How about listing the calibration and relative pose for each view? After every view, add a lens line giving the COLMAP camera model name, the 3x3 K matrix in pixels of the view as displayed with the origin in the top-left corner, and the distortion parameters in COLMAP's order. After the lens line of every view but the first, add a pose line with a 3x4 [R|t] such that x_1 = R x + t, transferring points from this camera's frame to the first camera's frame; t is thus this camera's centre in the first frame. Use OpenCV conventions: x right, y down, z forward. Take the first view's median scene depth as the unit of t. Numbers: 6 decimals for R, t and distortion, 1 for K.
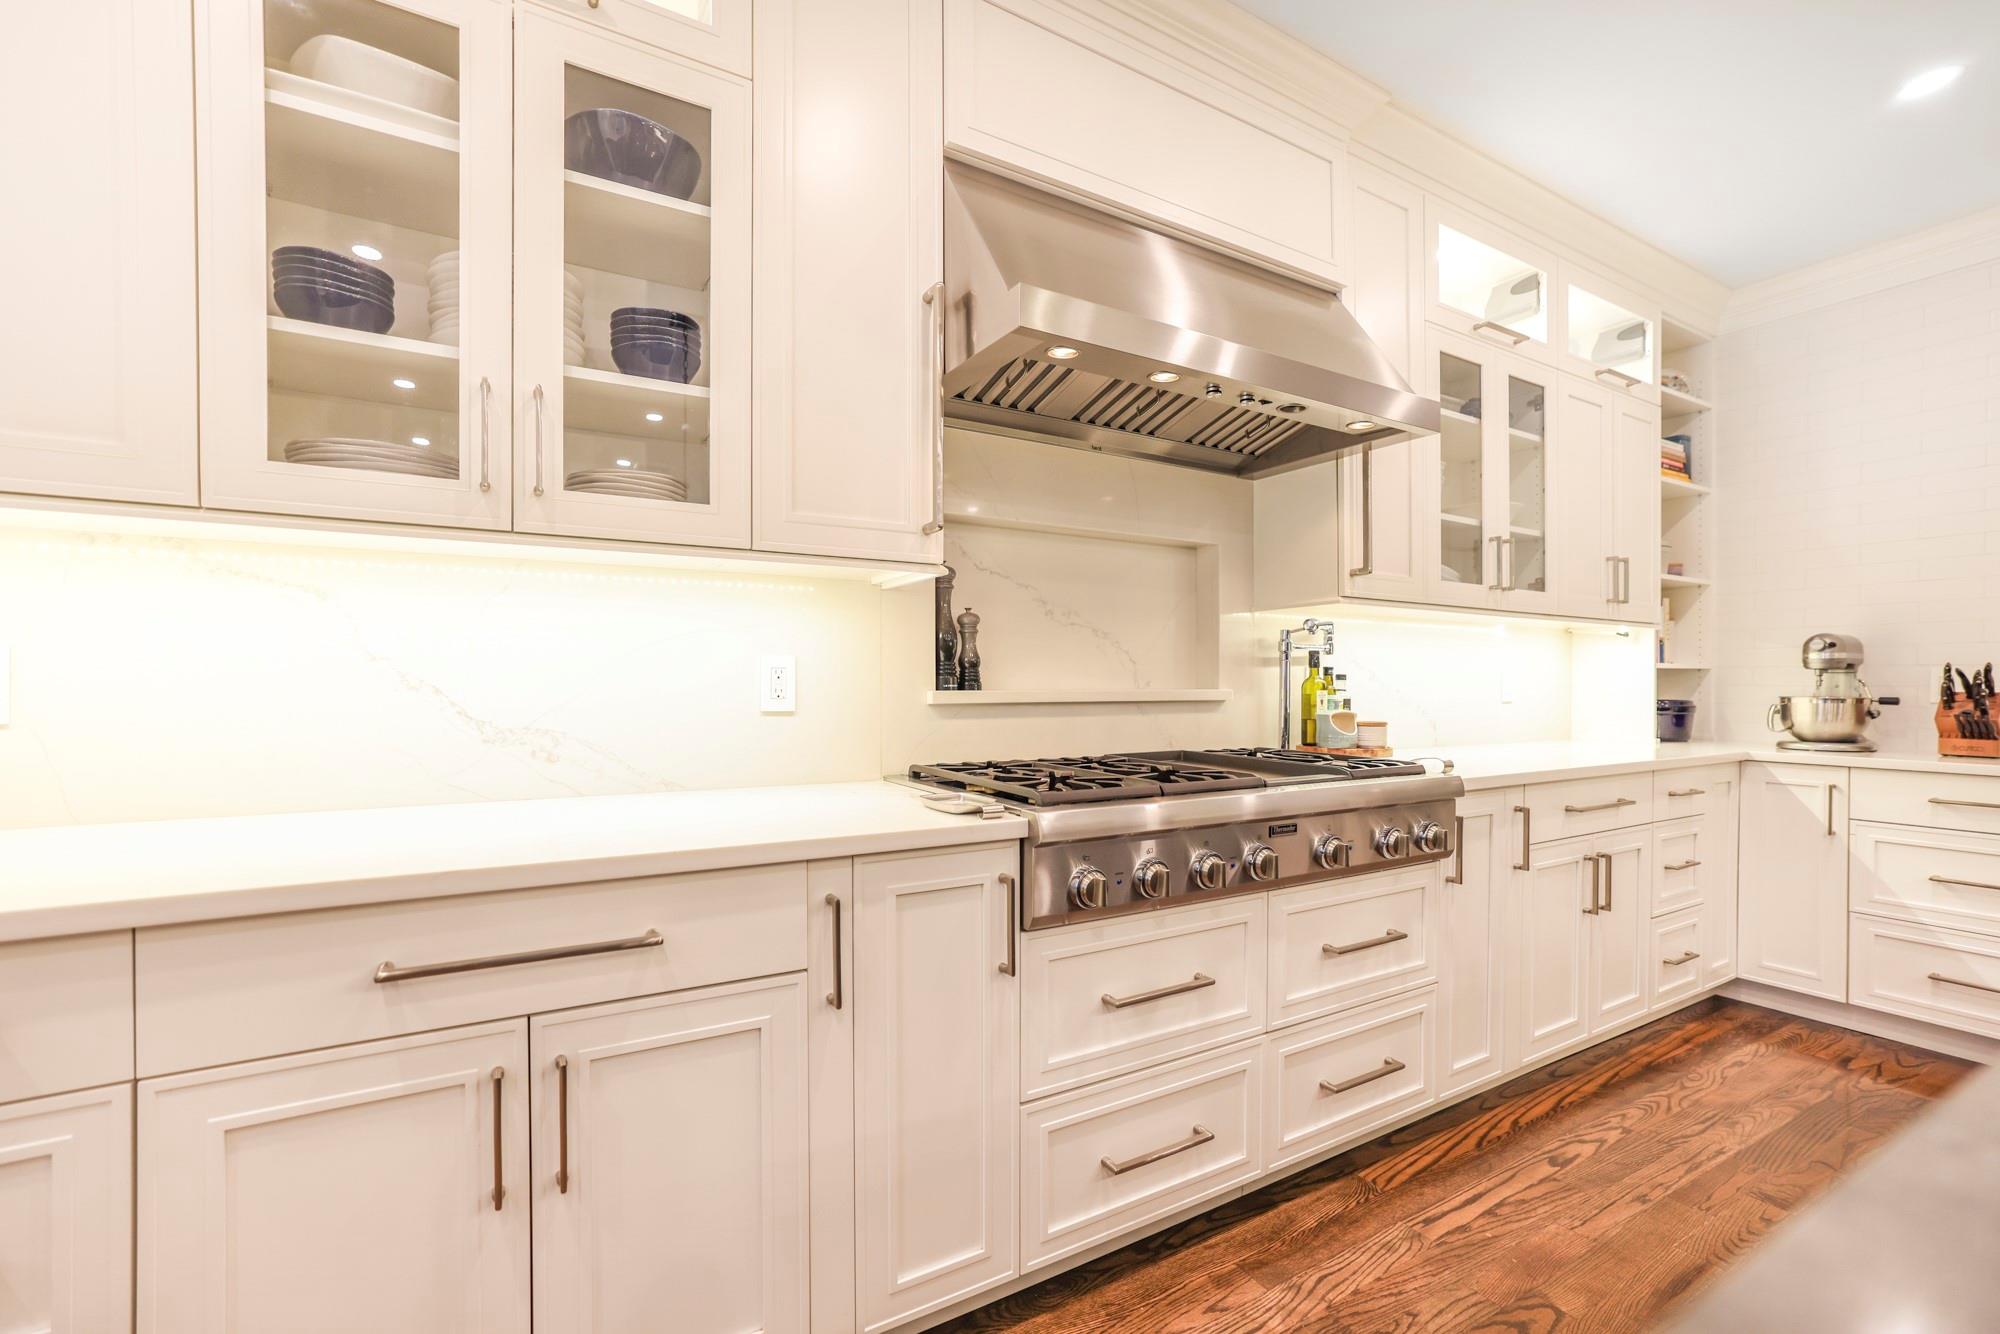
lens RADIAL K [[904.3, 0, 1000.5], [0, 904.3, 678.0], [0, 0, 1]] dist [0.002833, 0.001431]
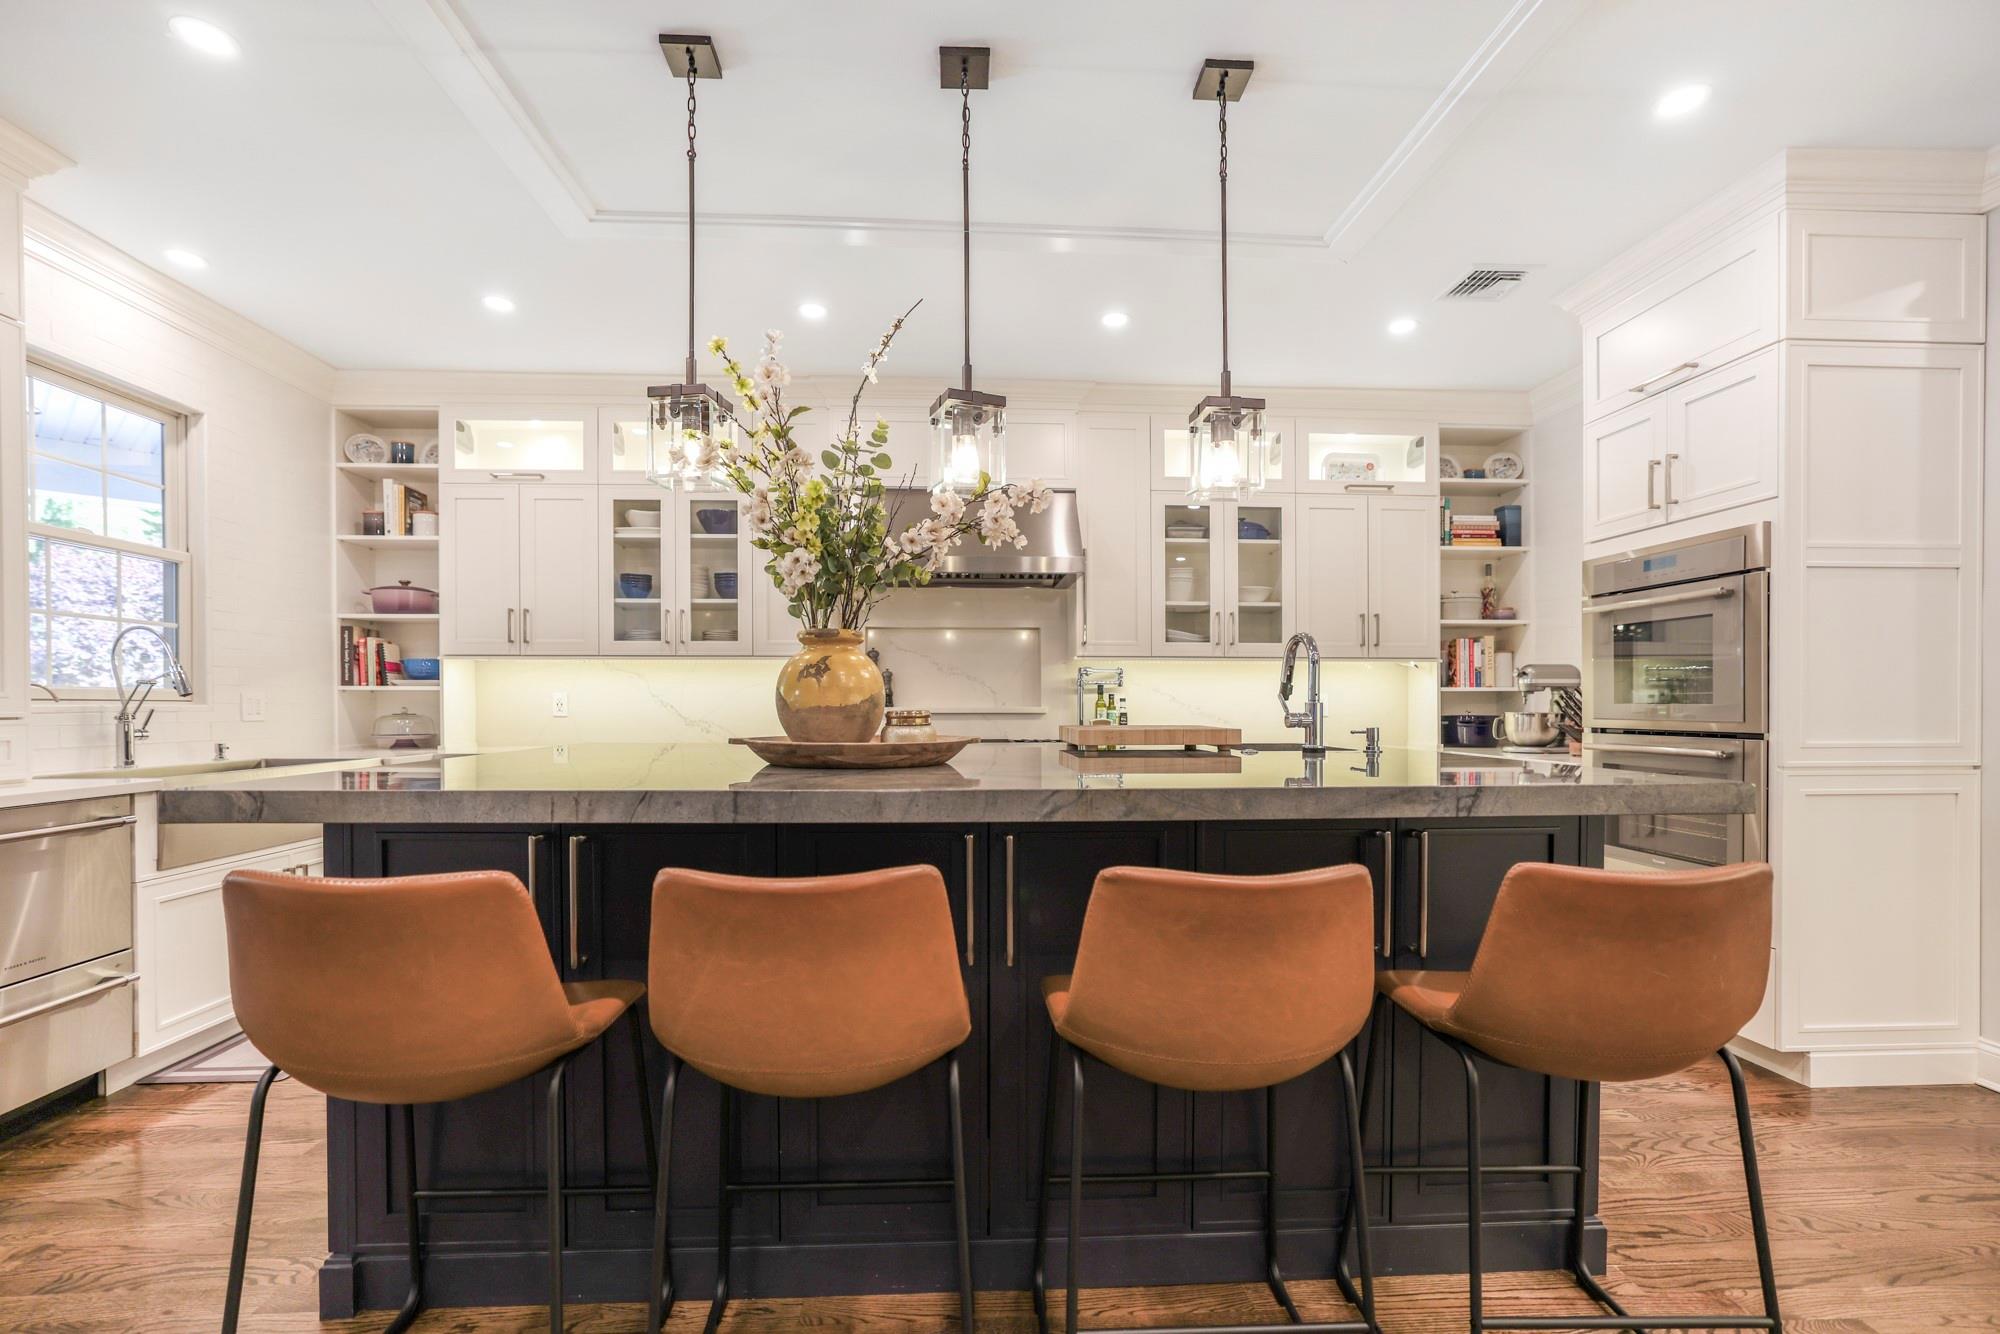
lens RADIAL K [[904.3, 0, 994.3], [0, 904.3, 701.7], [0, 0, 1]] dist [0.002833, 0.001431]
pose [[0.879080, -0.002702, -0.476666, 1.733450], [0.004867, 0.999983, 0.003306, -0.006391], [0.476649, -0.005226, 0.879078, -1.106360]]
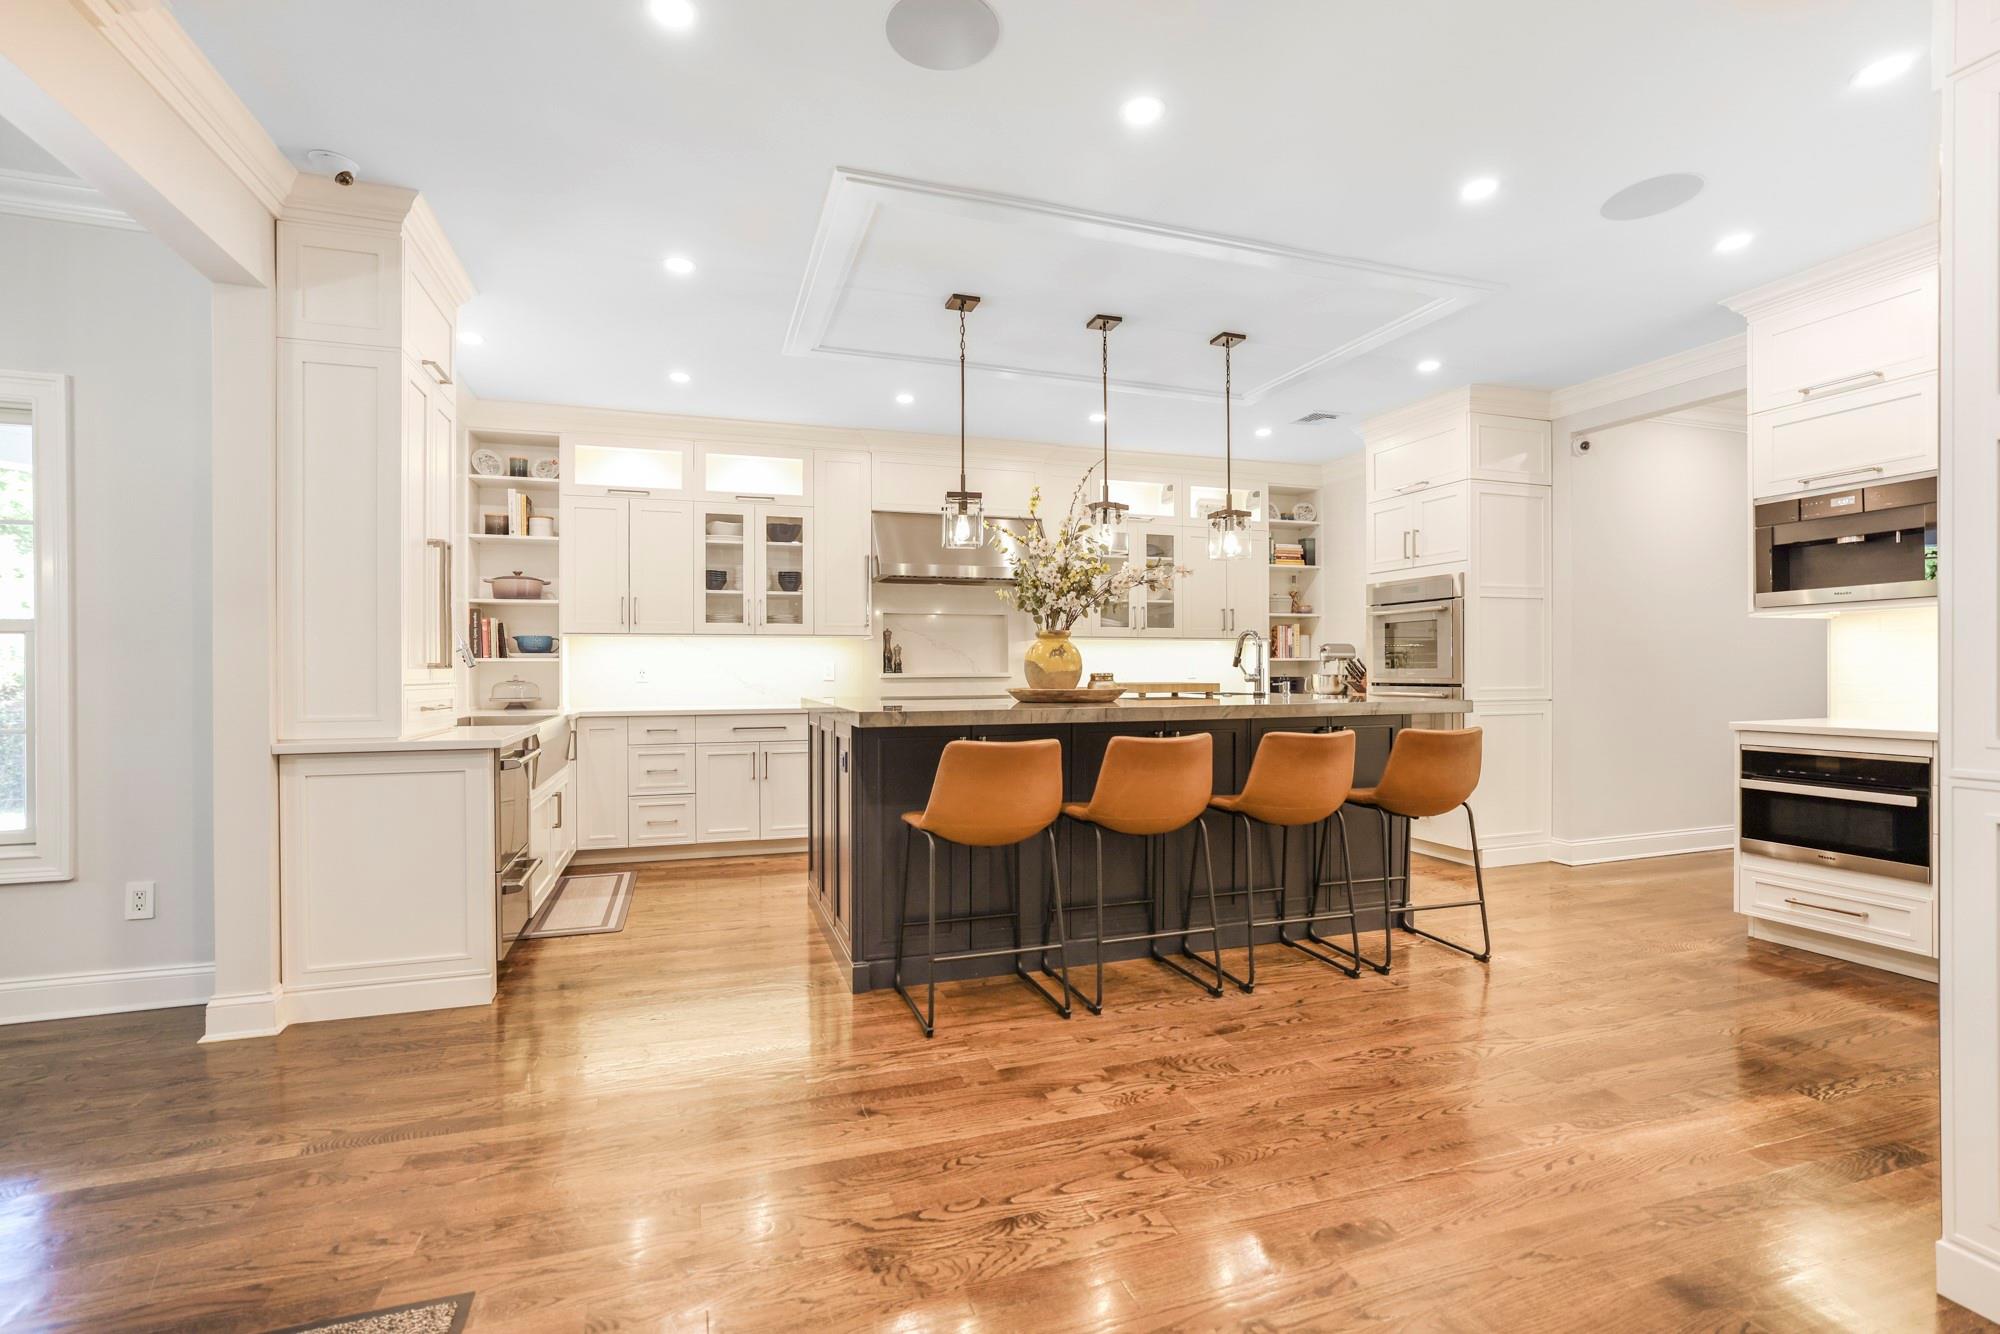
lens RADIAL K [[904.3, 0, 997.8], [0, 904.3, 668.8], [0, 0, 1]] dist [0.002833, 0.001431]
pose [[0.973440, -0.007060, -0.228835, 1.317499], [0.008320, 0.999955, 0.004543, -0.014967], [0.228792, -0.006326, 0.973455, -2.457110]]
